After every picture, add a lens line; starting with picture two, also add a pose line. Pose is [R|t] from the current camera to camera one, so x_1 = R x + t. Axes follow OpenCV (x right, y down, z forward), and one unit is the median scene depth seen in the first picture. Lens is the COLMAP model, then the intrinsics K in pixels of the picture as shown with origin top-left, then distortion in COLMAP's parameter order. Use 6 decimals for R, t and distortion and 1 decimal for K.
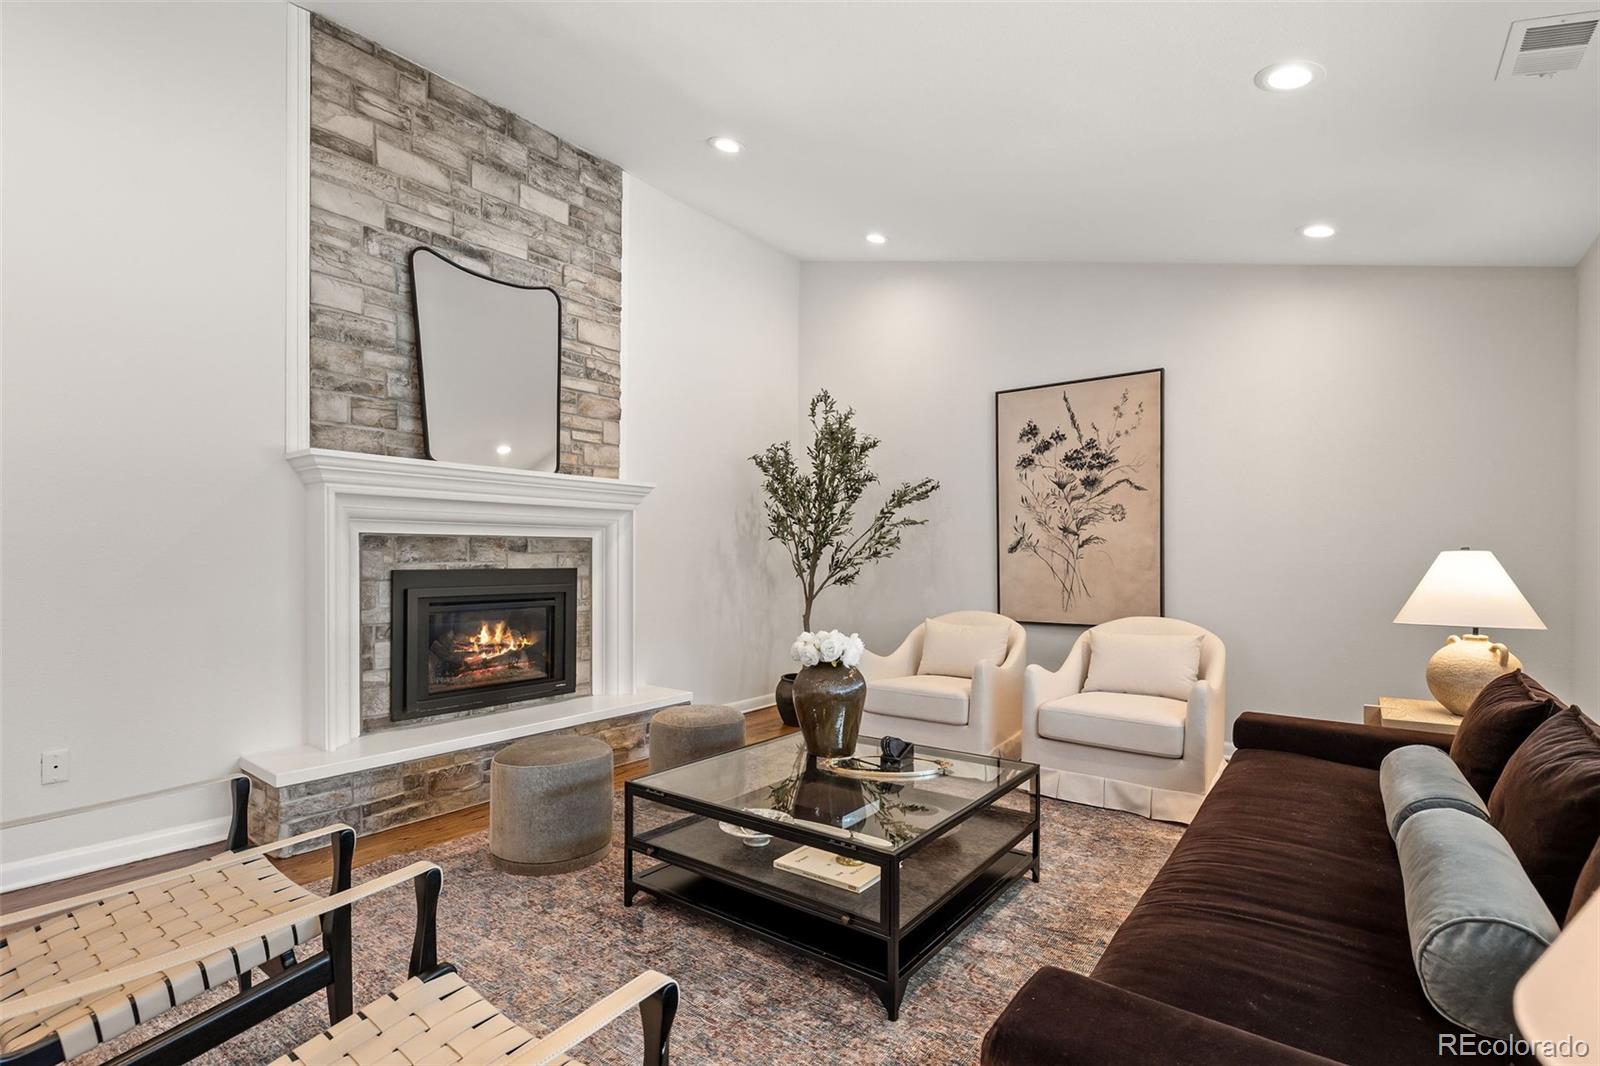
lens RADIAL K [[748.3, 0, 799.1], [0, 748.3, 562.3], [0, 0, 1]] dist [-0.011720, 0.002032]
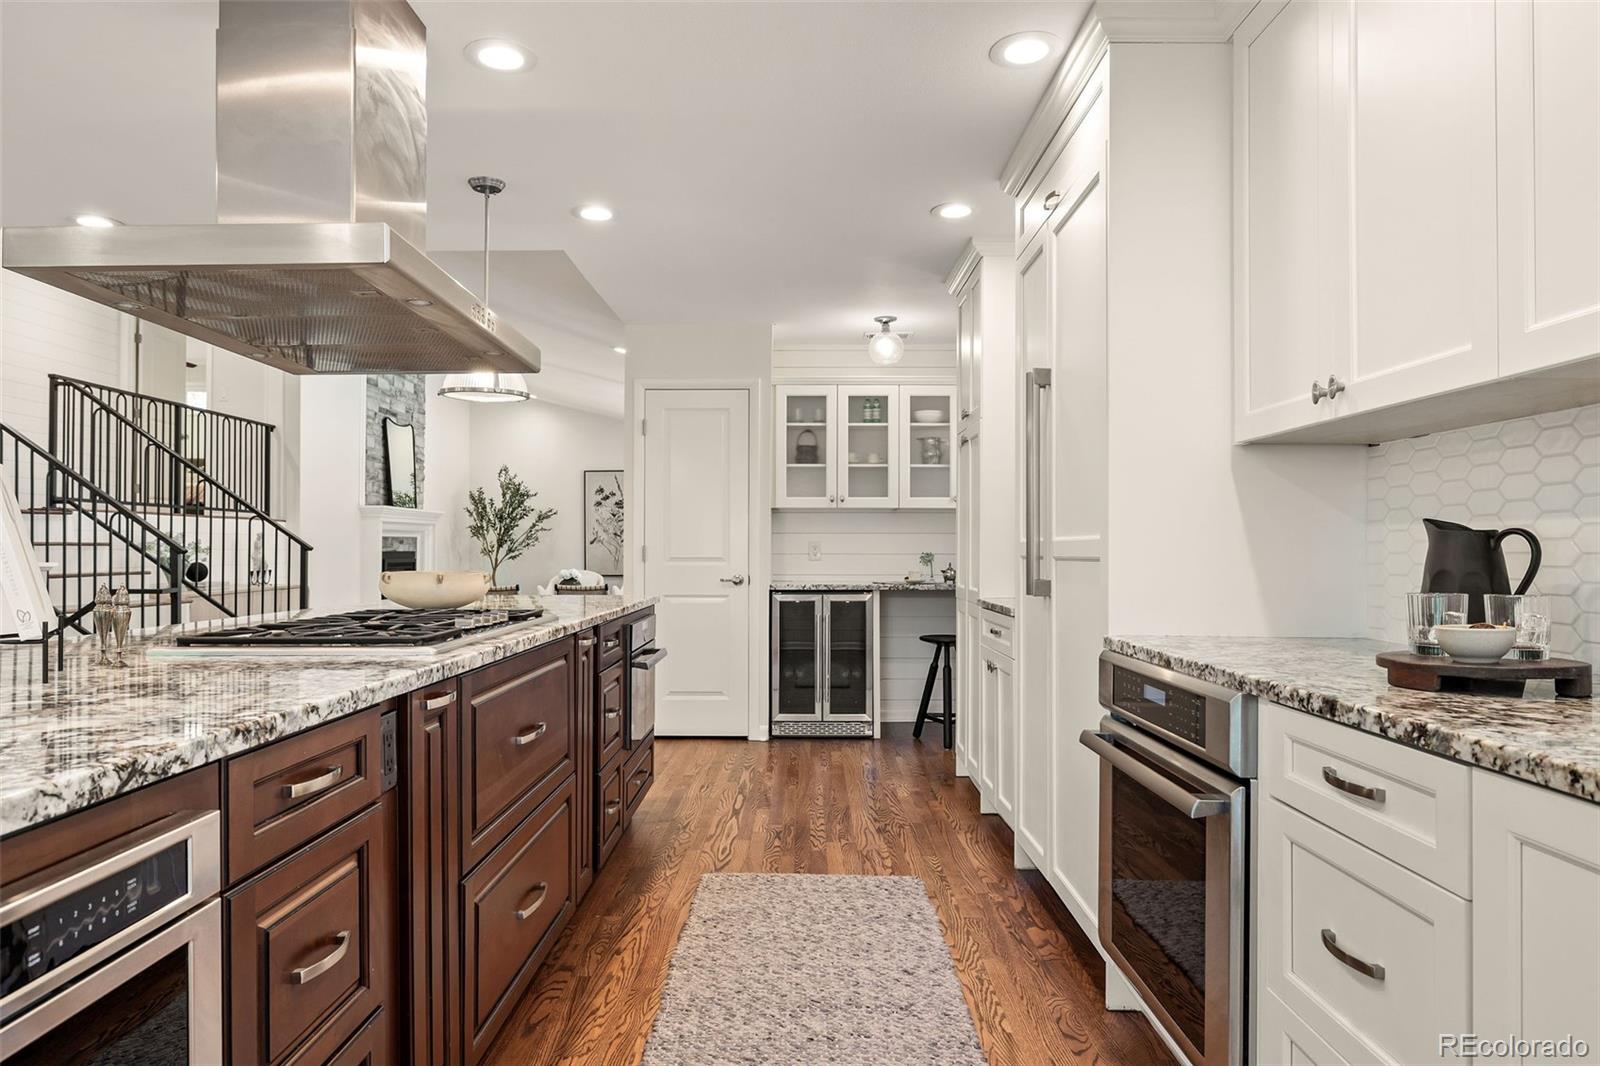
lens RADIAL K [[1018.7, 0, 799.7], [0, 1018.7, 531.8], [0, 0, 1]] dist [-0.000223, -0.002312]
pose [[0.796970, 0.009039, 0.603952, -1.112464], [0.004425, 0.999774, -0.020801, 0.016875], [-0.604003, 0.019250, 0.796749, -1.887619]]
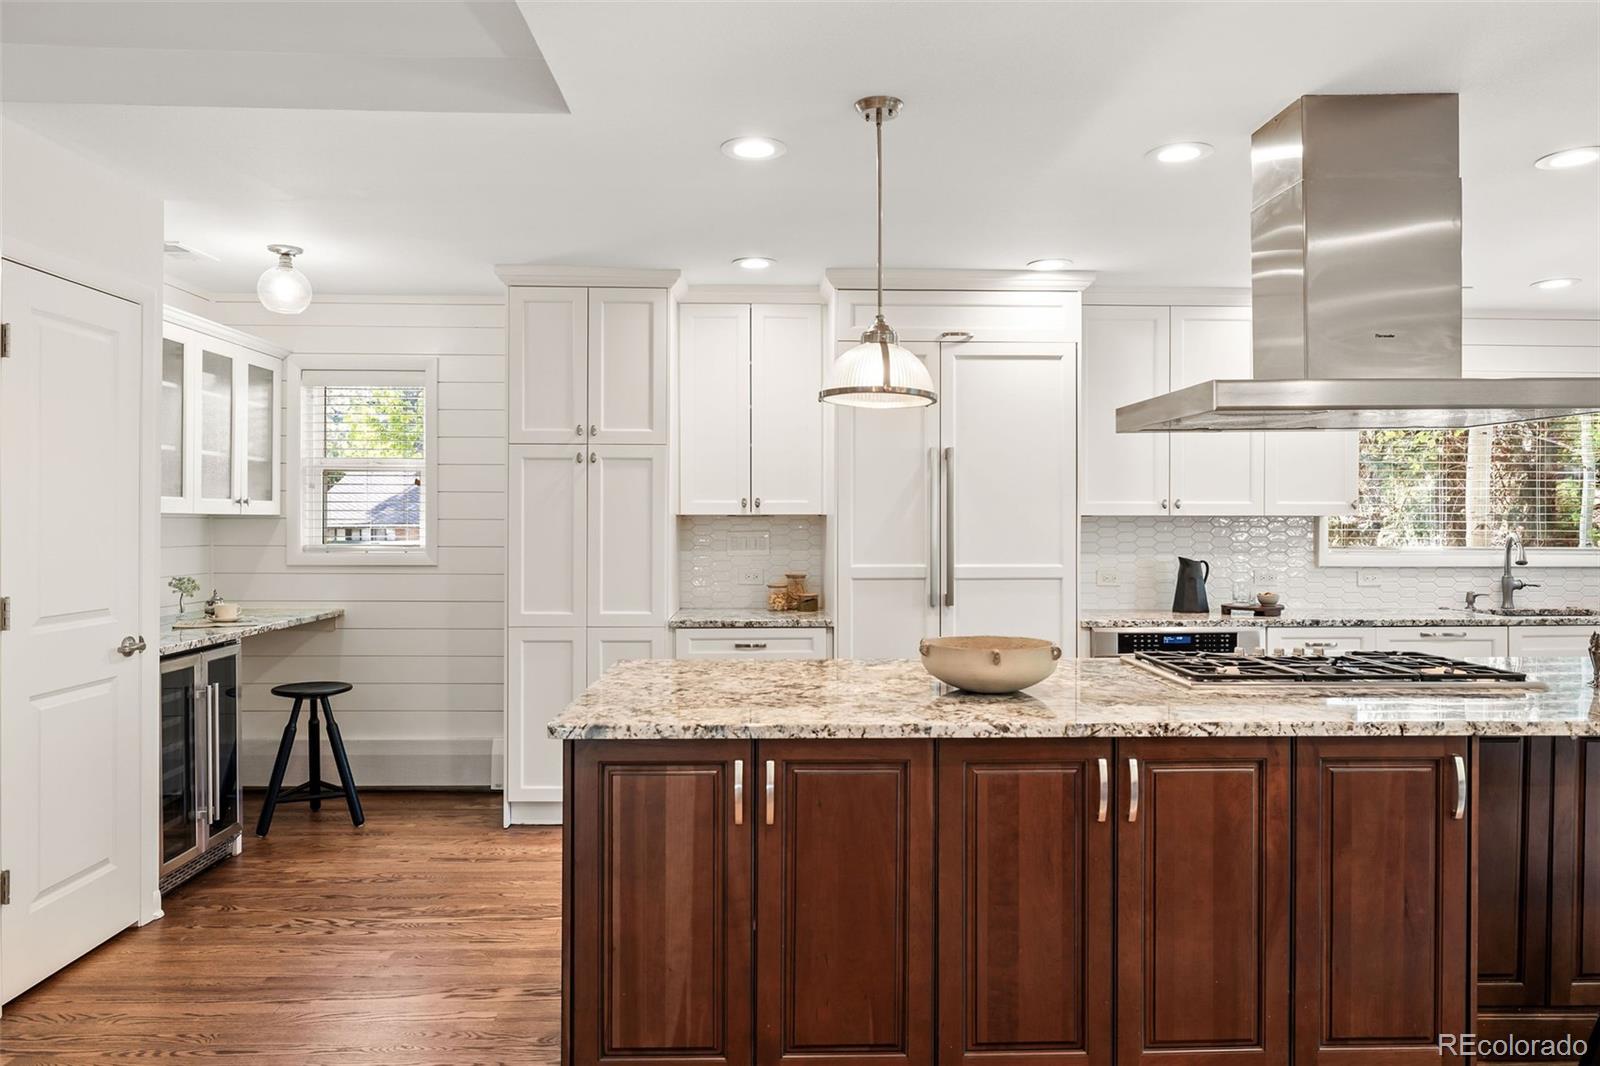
lens RADIAL K [[1018.7, 0, 801.8], [0, 1018.7, 521.6], [0, 0, 1]] dist [-0.000223, -0.002312]
pose [[-0.636183, -0.005297, 0.771520, -1.246772], [0.000433, 0.999974, 0.007222, -0.043252], [-0.771538, 0.004929, -0.636164, -0.686567]]
